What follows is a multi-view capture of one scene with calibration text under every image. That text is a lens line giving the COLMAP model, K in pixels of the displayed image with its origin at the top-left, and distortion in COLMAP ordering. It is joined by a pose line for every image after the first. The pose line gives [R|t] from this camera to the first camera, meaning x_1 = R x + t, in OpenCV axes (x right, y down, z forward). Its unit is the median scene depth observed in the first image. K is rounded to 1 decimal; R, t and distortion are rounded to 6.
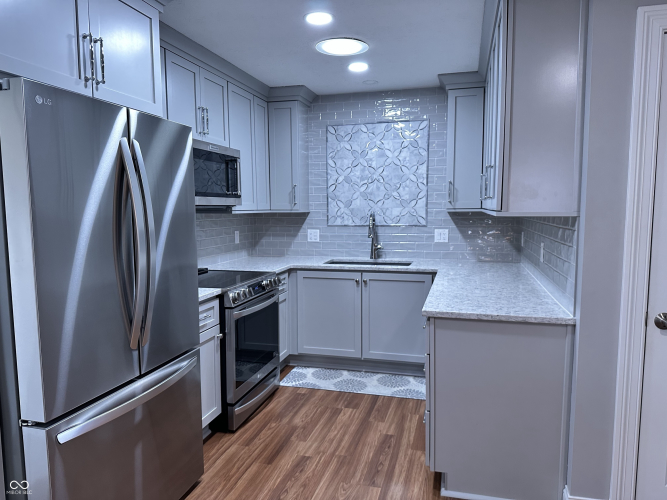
lens RADIAL K [[460.7, 0, 333.6], [0, 460.7, 251.1], [0, 0, 1]] dist [-0.001314, -0.020247]
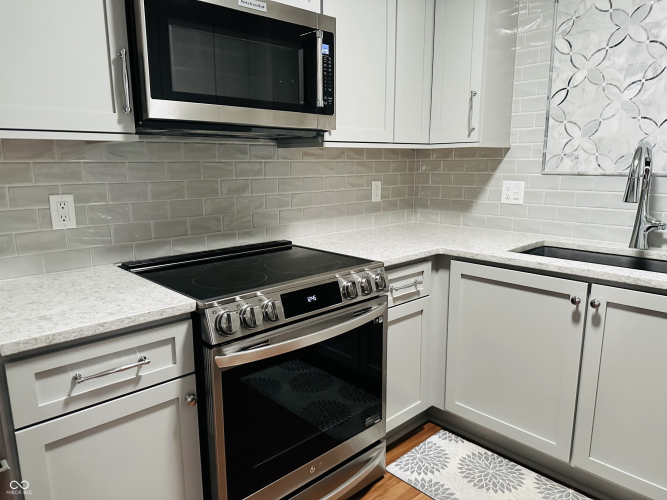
lens RADIAL K [[460.7, 0, 332.0], [0, 460.7, 255.2], [0, 0, 1]] dist [-0.001314, -0.020247]
pose [[0.842126, 0.105844, -0.528792, 0.071811], [-0.047754, 0.991334, 0.122377, -0.017393], [0.537163, -0.077805, 0.839883, 0.444712]]
